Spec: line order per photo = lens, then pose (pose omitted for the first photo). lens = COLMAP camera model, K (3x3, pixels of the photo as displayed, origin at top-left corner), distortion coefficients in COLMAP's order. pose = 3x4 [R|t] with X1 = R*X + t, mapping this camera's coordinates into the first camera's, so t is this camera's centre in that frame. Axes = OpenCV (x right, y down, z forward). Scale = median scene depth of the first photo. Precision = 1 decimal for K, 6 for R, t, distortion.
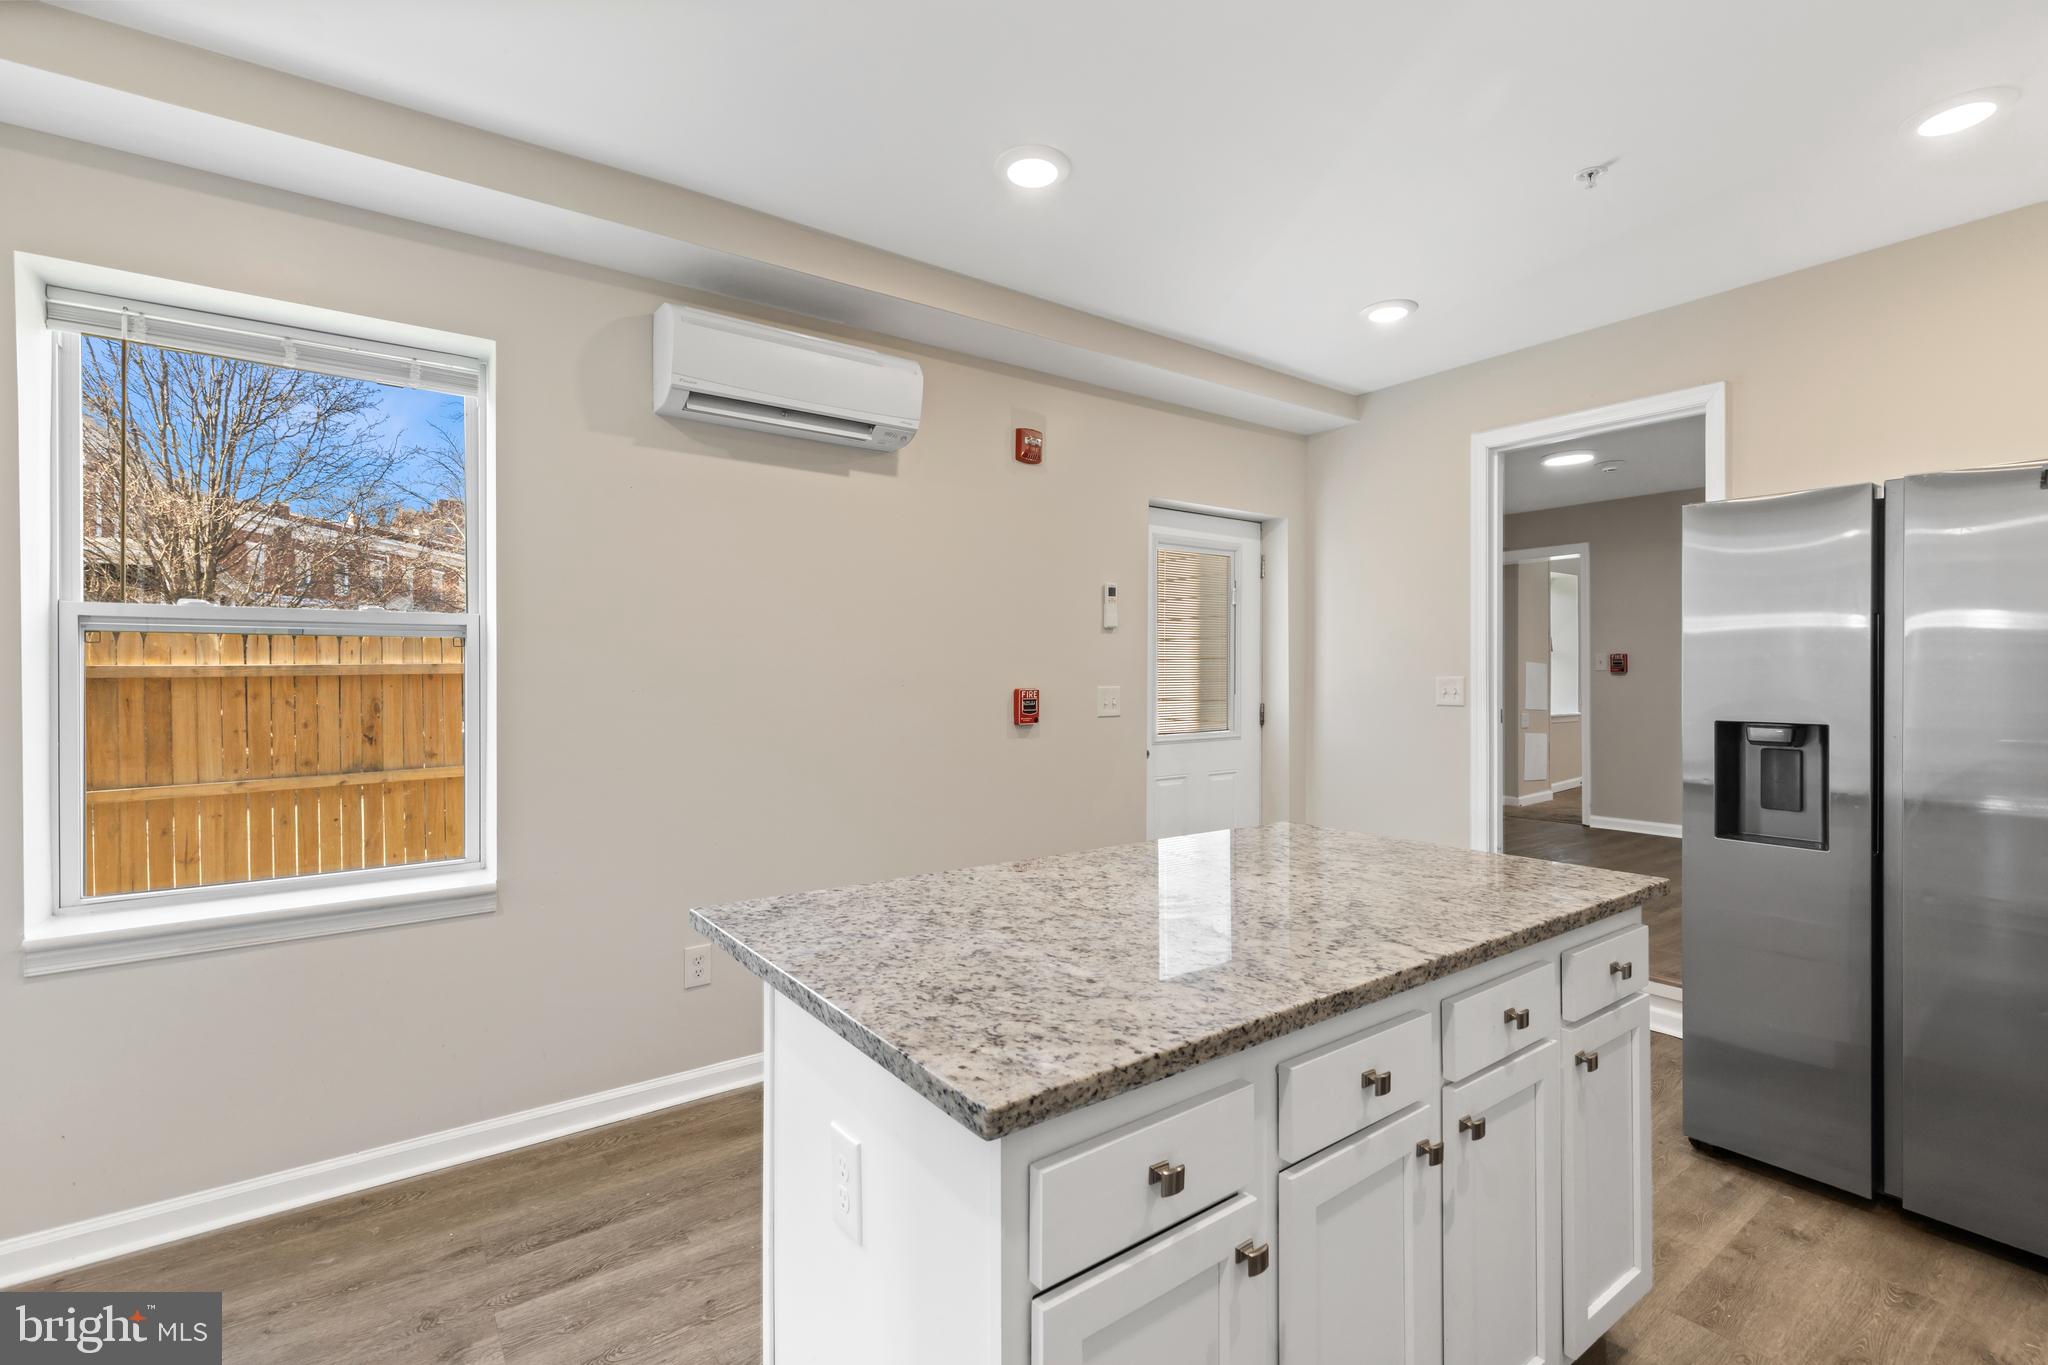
lens RADIAL K [[920.5, 0, 1041.5], [0, 920.5, 675.5], [0, 0, 1]] dist [0.007664, -0.001699]
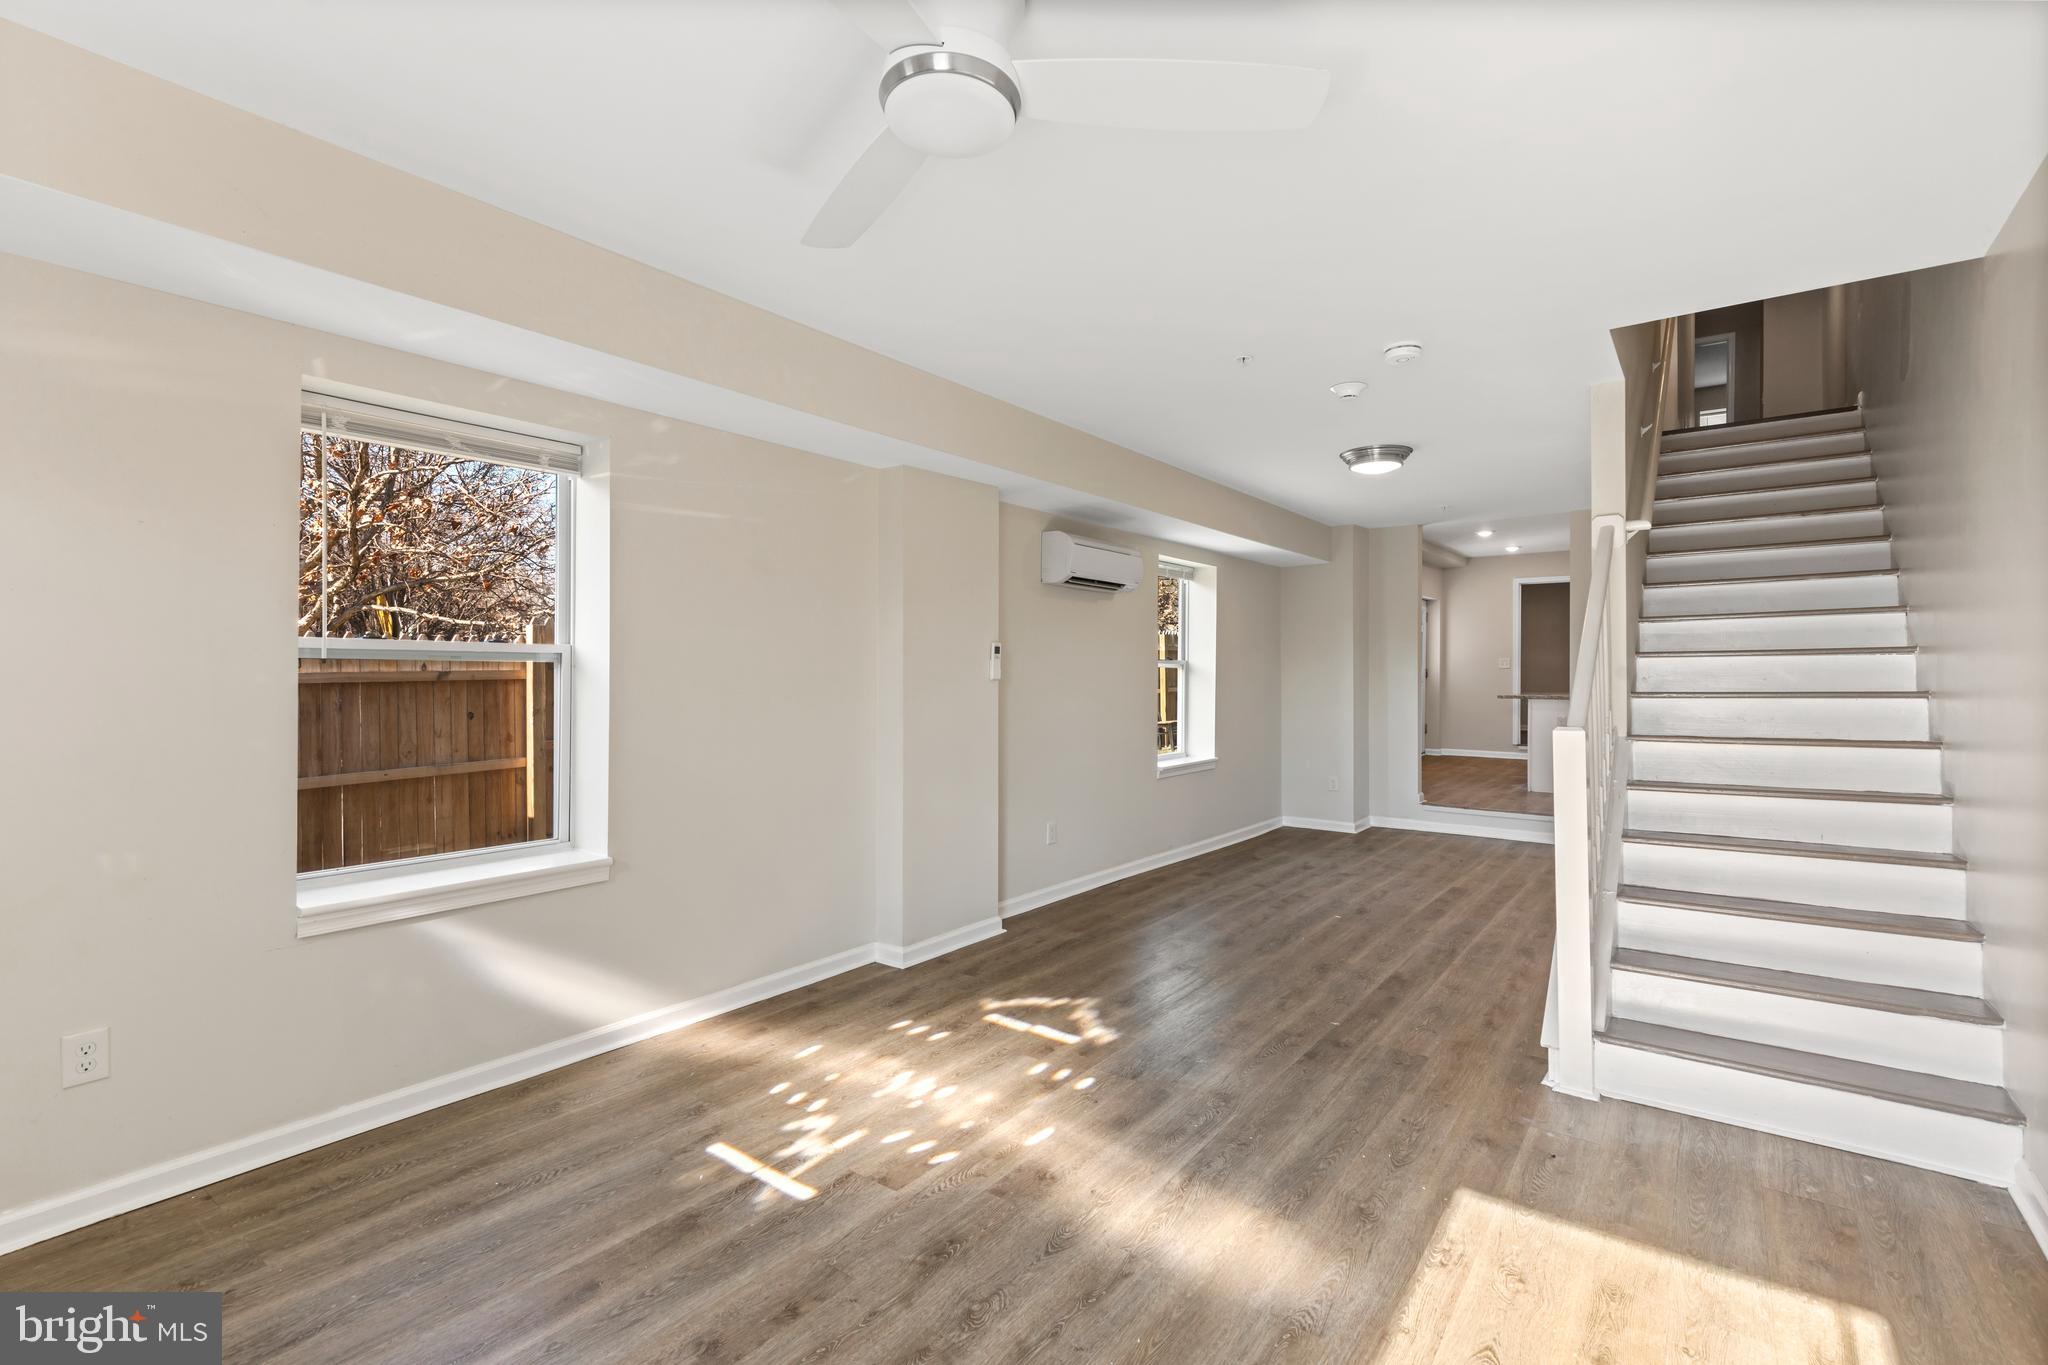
lens RADIAL K [[920.5, 0, 1037.6], [0, 920.5, 671.1], [0, 0, 1]] dist [0.007664, -0.001699]
pose [[0.960194, 0.000199, 0.279335, -5.239565], [-0.000295, 1.000000, 0.000301, 0.113688], [-0.279335, -0.000372, 0.960194, -4.086230]]
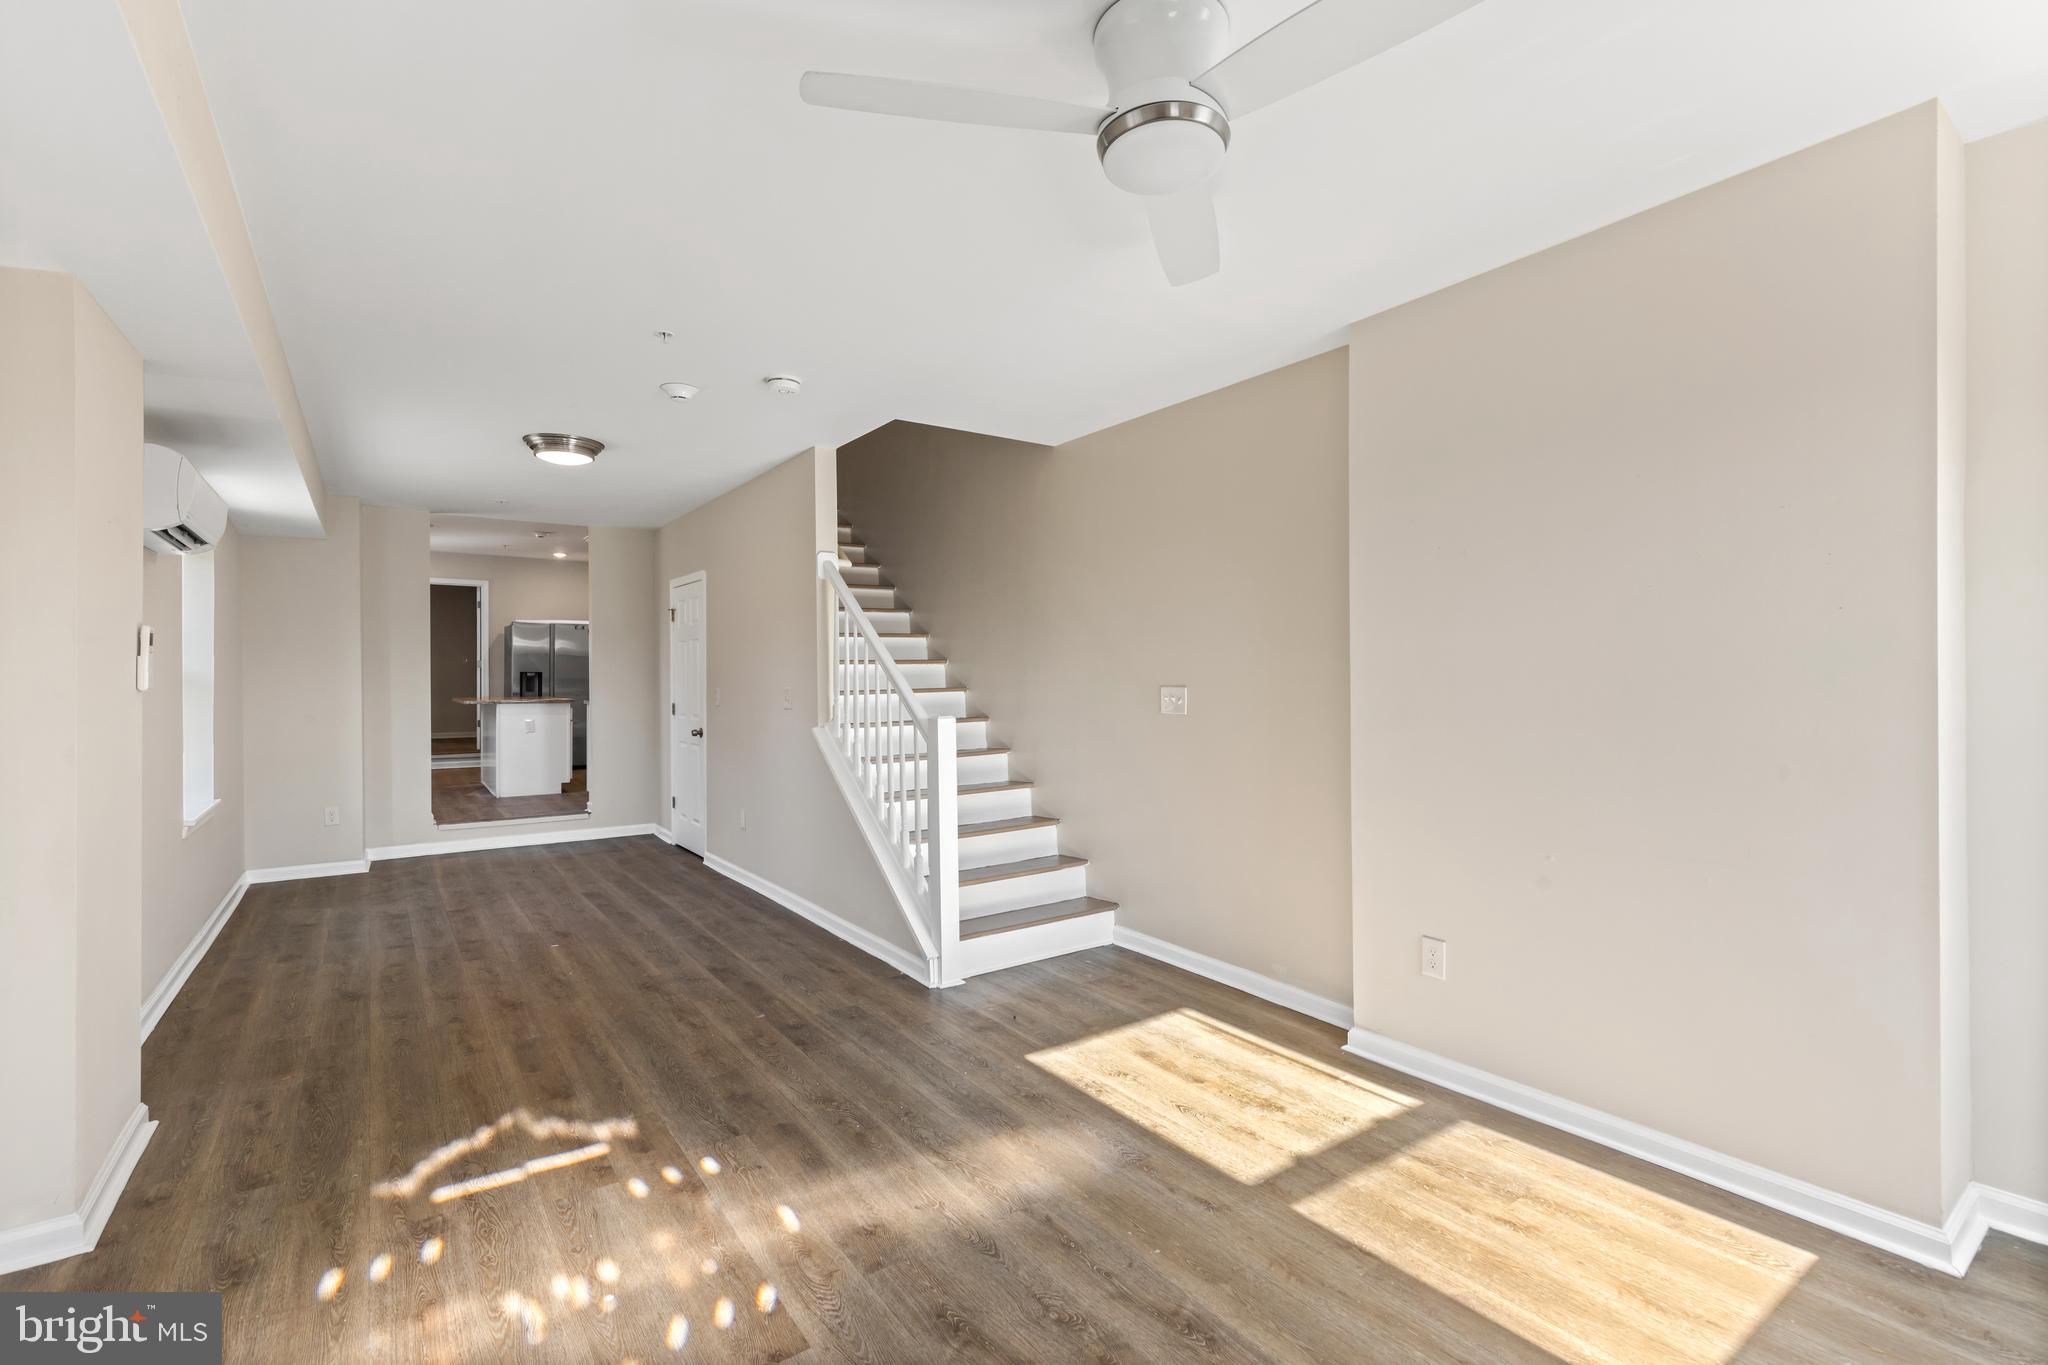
lens RADIAL K [[920.5, 0, 1015.1], [0, 920.5, 682.2], [0, 0, 1]] dist [0.007664, -0.001699]
pose [[0.037663, -0.009284, 0.999247, -6.336905], [0.001951, 0.999956, 0.009217, 0.108942], [-0.999289, 0.001602, 0.037679, -2.698406]]
